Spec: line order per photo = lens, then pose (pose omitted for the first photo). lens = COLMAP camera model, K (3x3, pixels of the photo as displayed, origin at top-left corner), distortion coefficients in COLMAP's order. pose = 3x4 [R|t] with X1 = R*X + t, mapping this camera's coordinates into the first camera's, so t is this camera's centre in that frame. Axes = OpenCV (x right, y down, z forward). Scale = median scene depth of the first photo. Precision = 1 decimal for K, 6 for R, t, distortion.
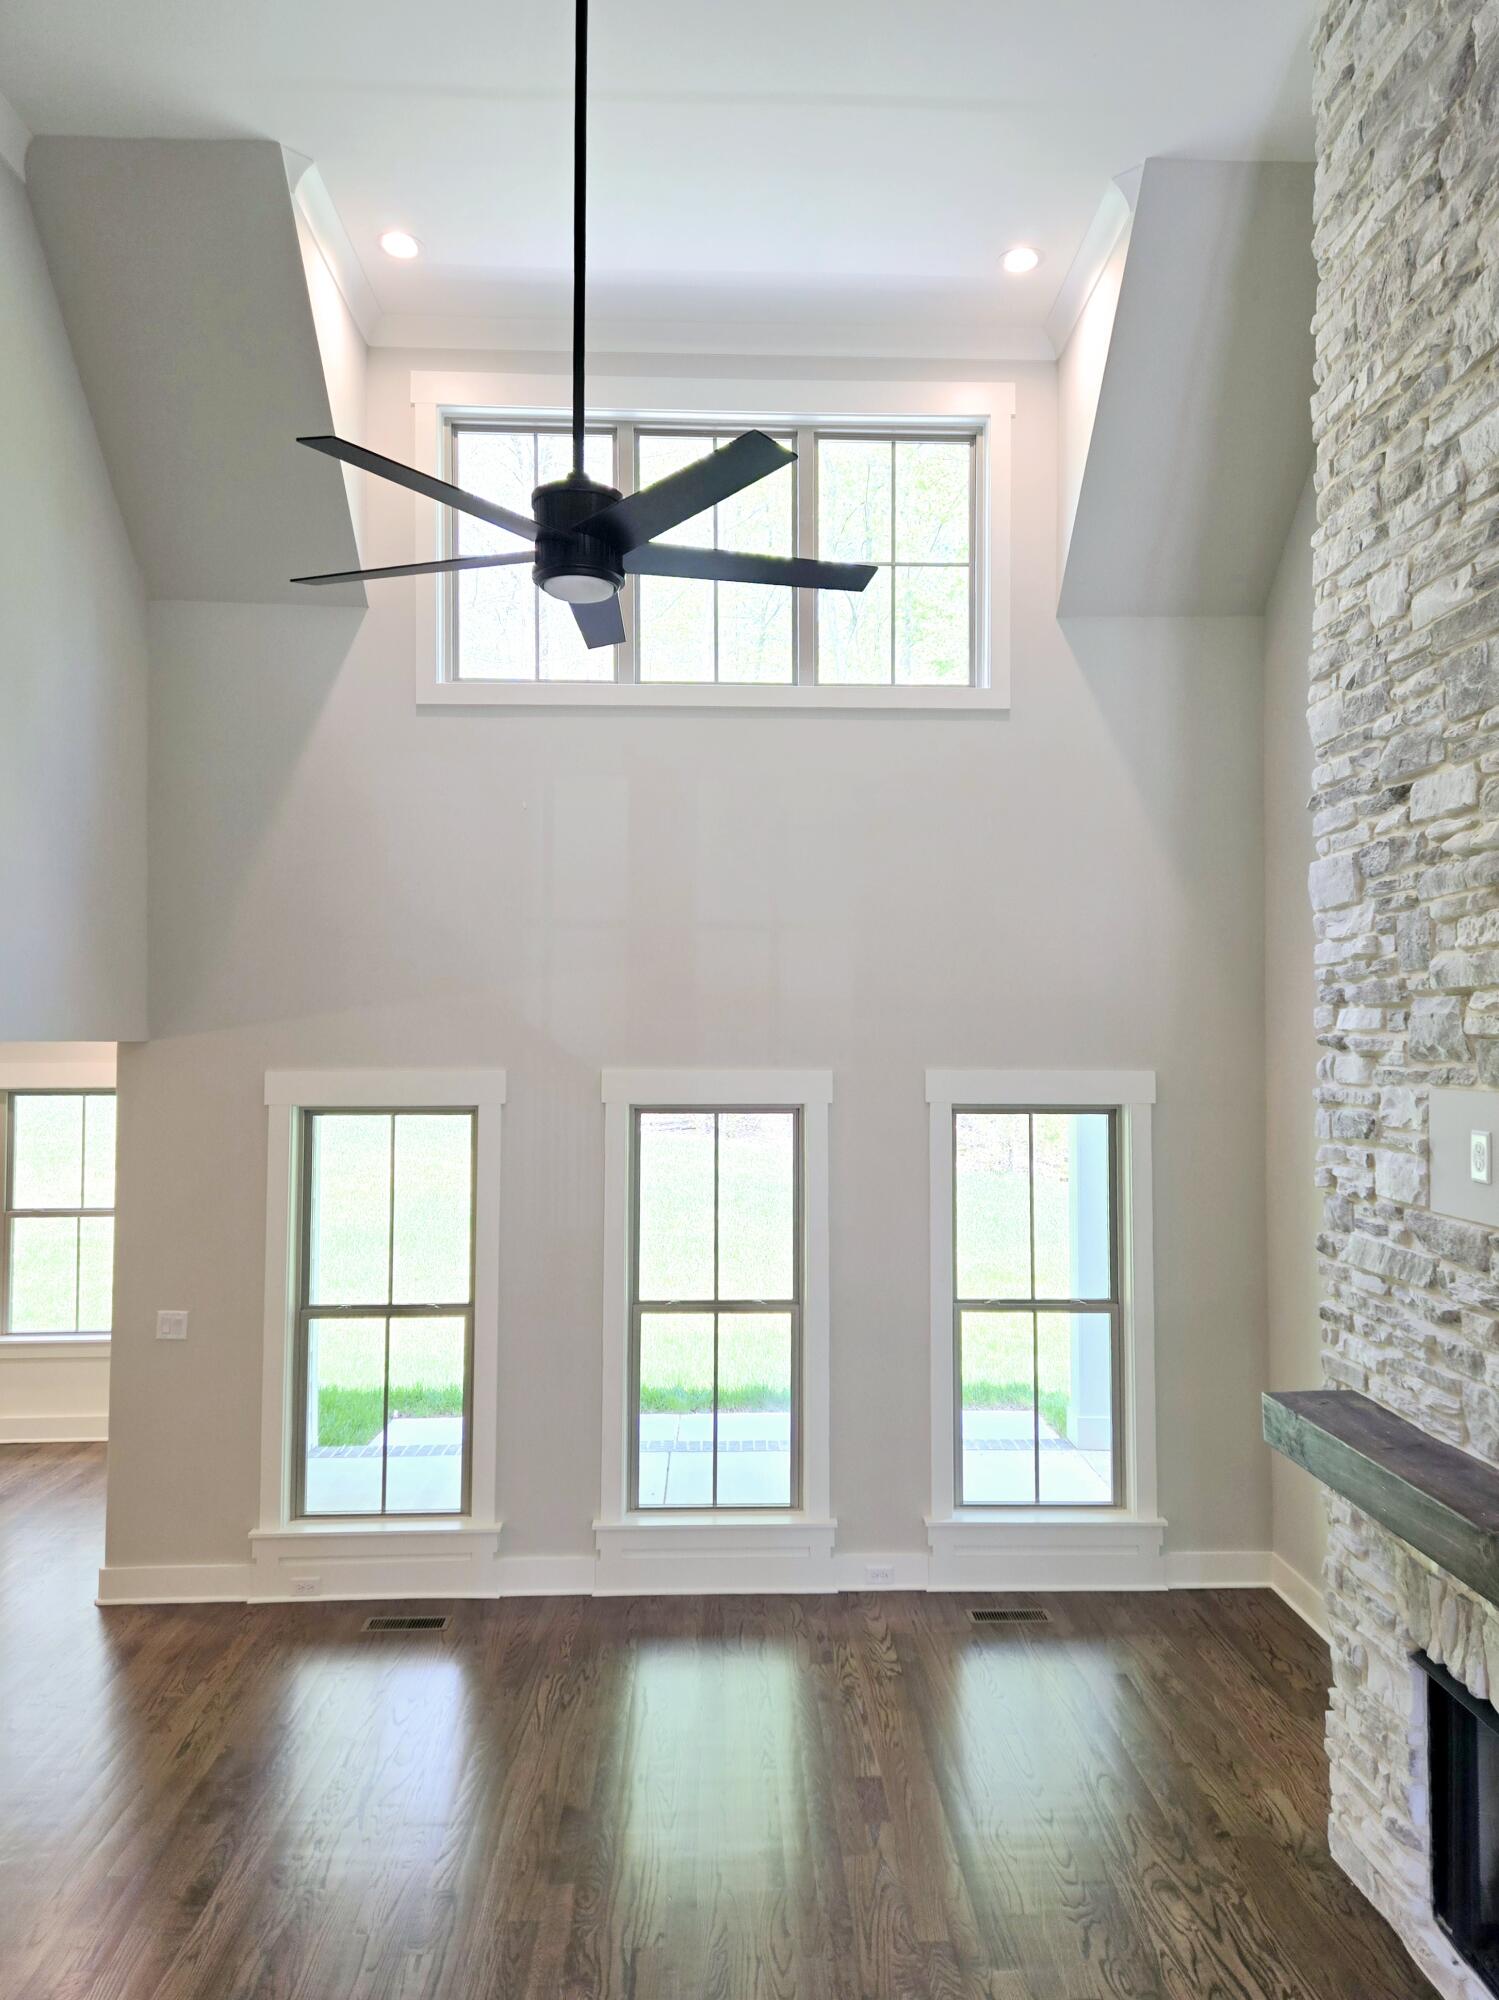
lens RADIAL K [[1377.3, 0, 755.5], [0, 1377.3, 1008.1], [0, 0, 1]] dist [0.091246, -0.080628]
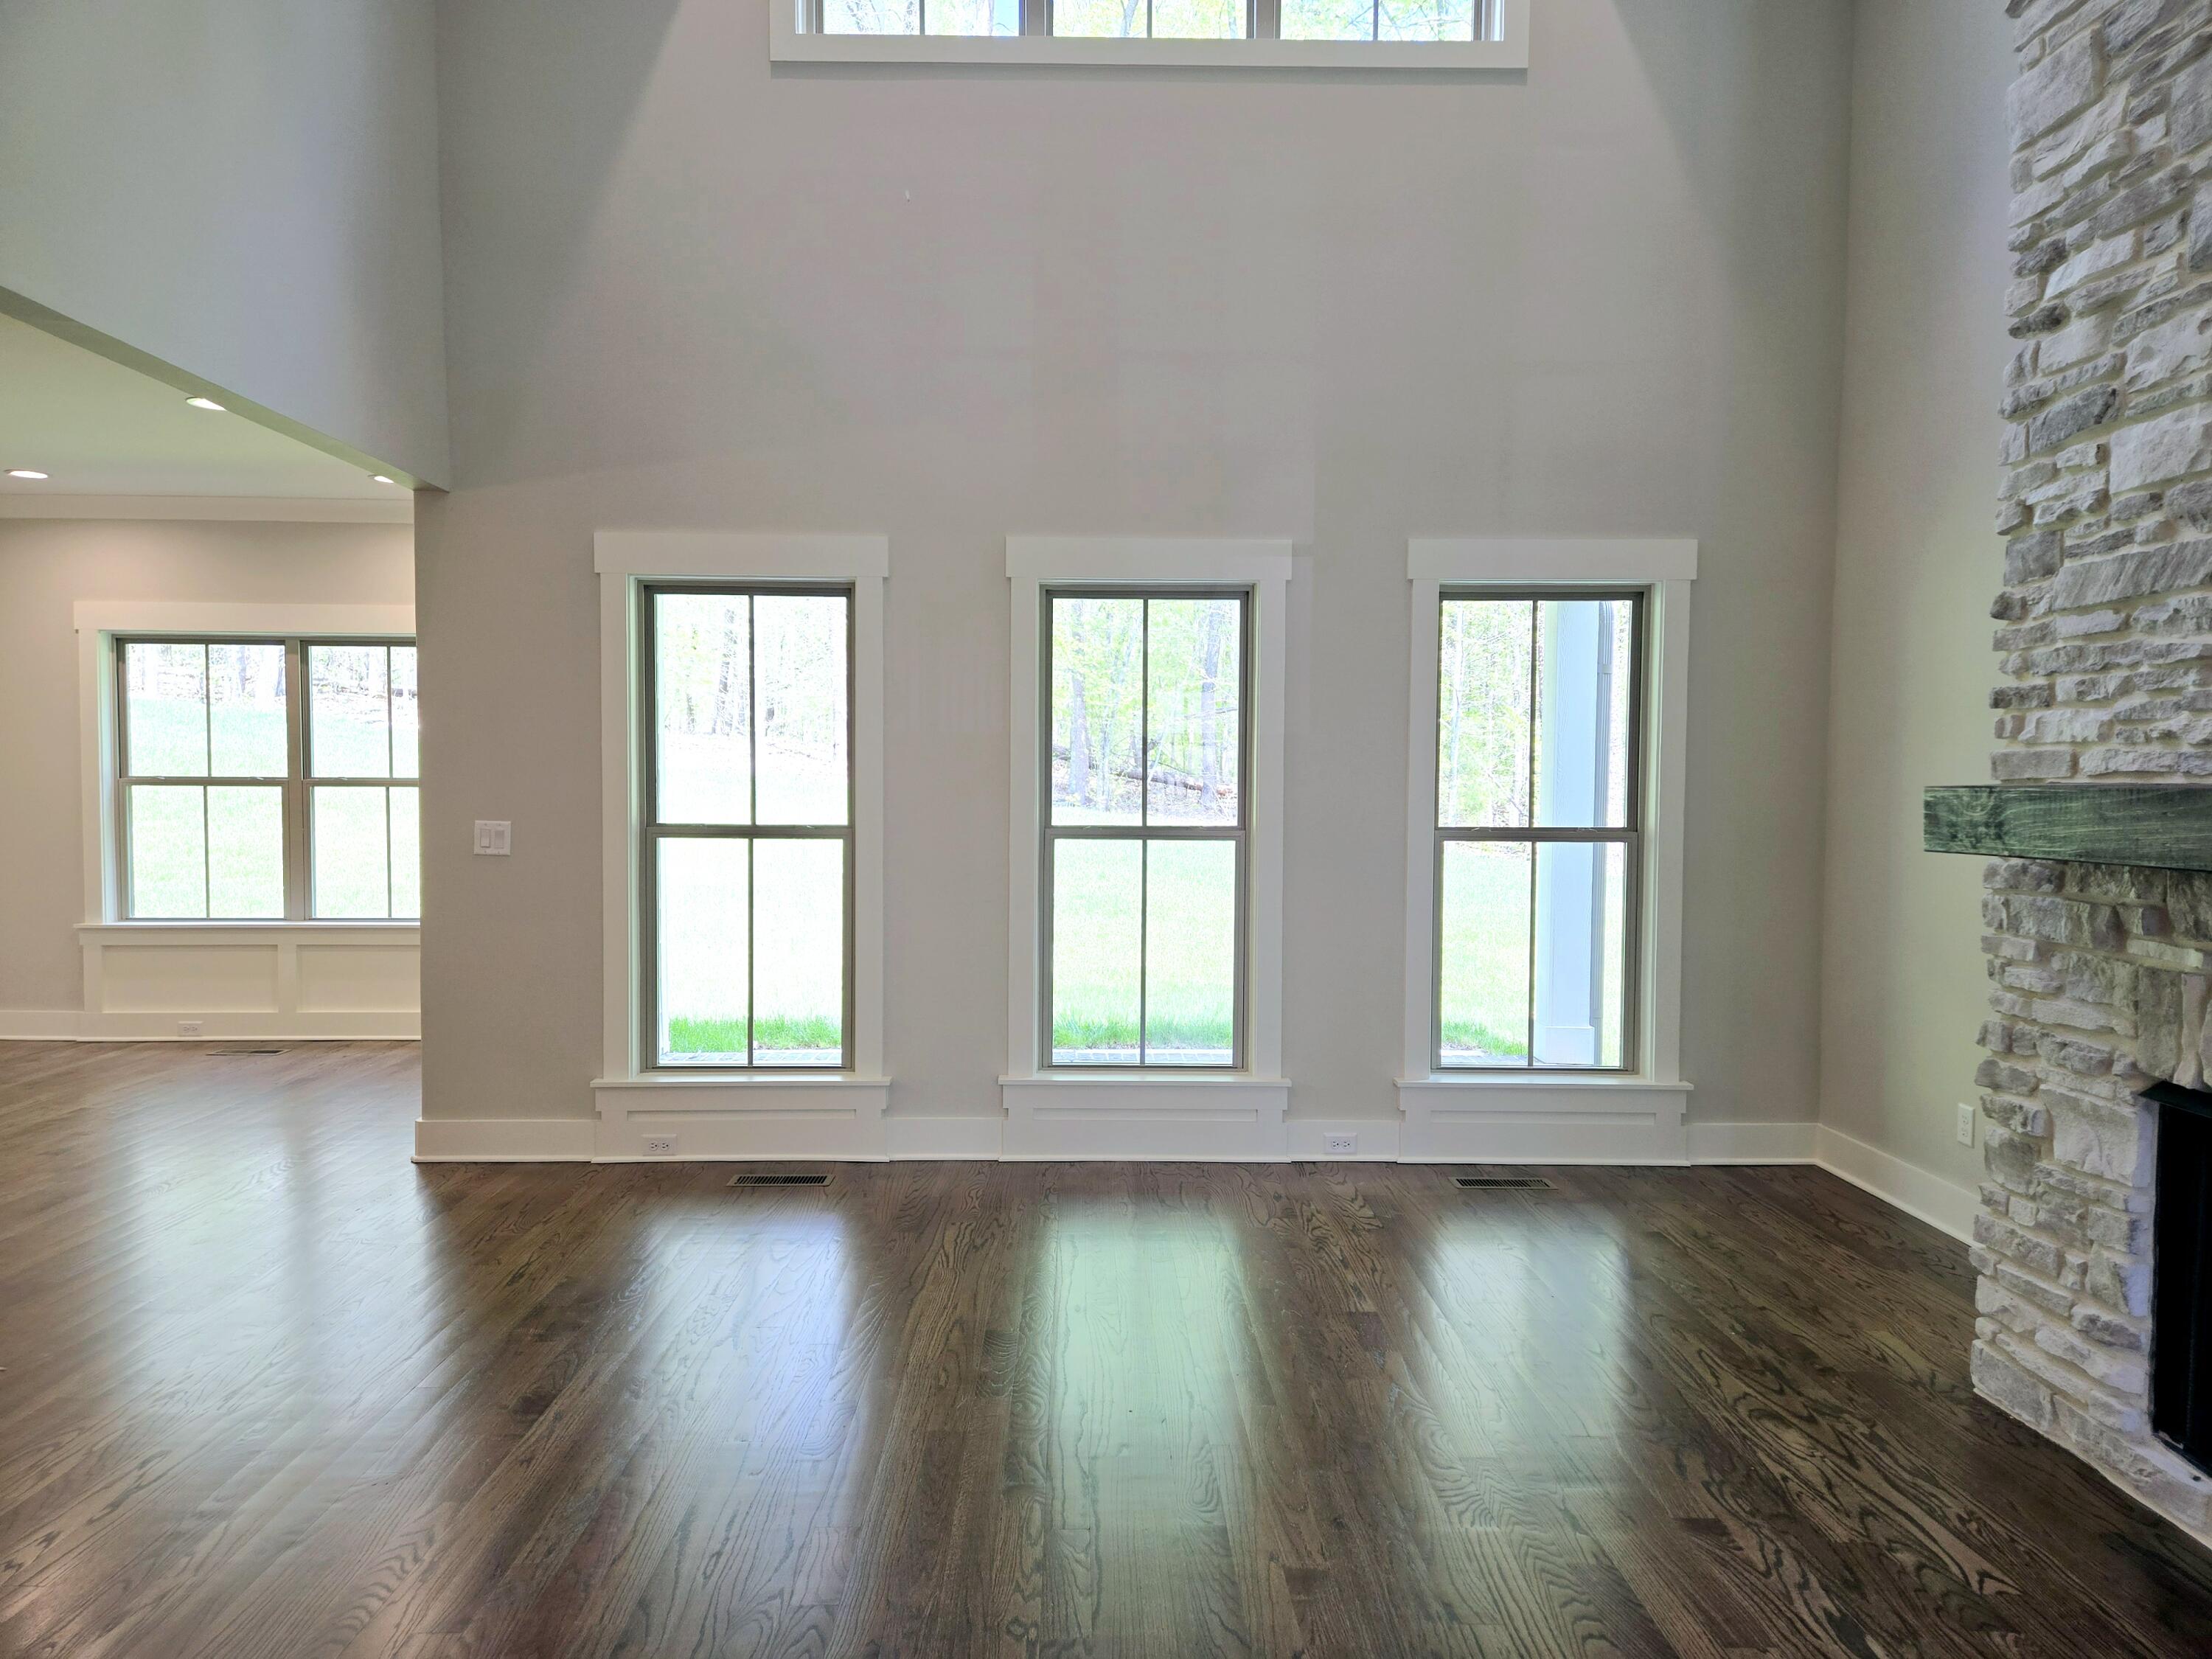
lens RADIAL K [[1470.9, 0, 1093.7], [0, 1470.9, 843.0], [0, 0, 1]] dist [0.093452, -0.088099]
pose [[0.999810, 0.005165, -0.018820, -0.051681], [-0.003837, 0.997545, 0.069924, 0.196115], [0.019135, -0.069838, 0.997375, 0.148407]]
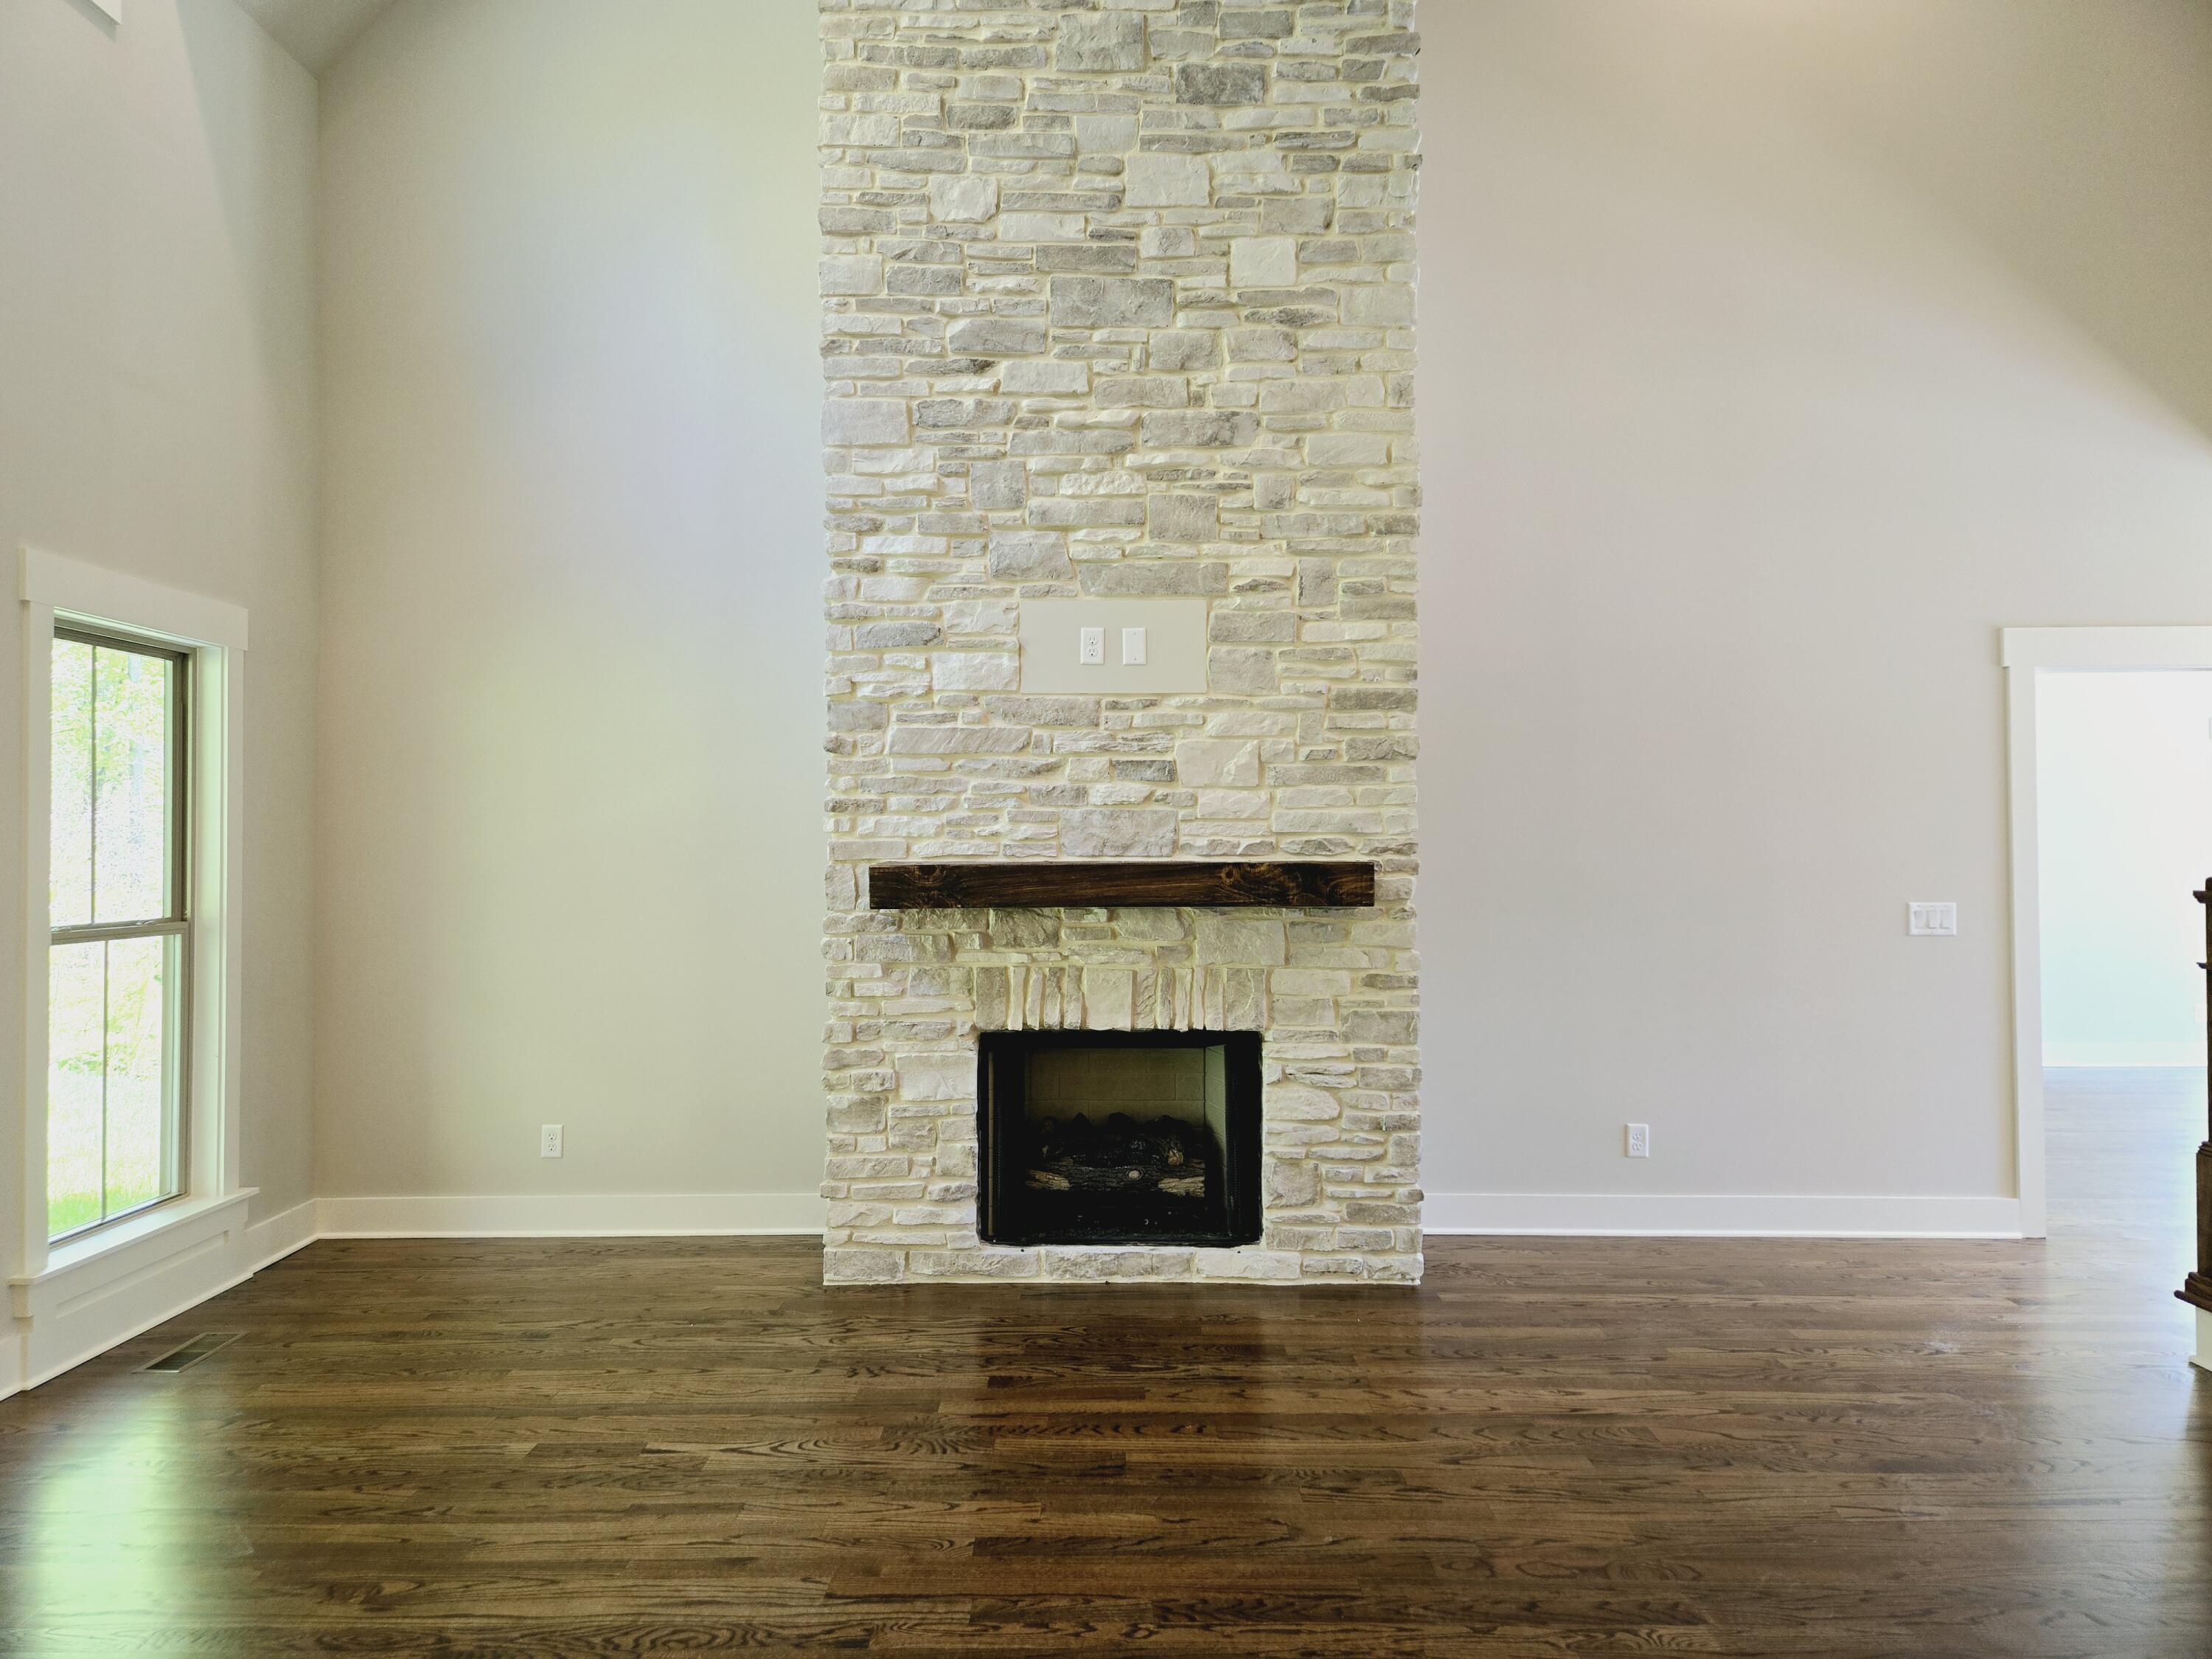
lens RADIAL K [[1488.5, 0, 1109.9], [0, 1488.5, 812.8], [0, 0, 1]] dist [0.087976, -0.069132]
pose [[0.035444, 0.014975, 0.999259, -0.635797], [-0.023778, 0.999617, -0.014137, 0.191695], [-0.999089, -0.023259, 0.035786, 0.602048]]
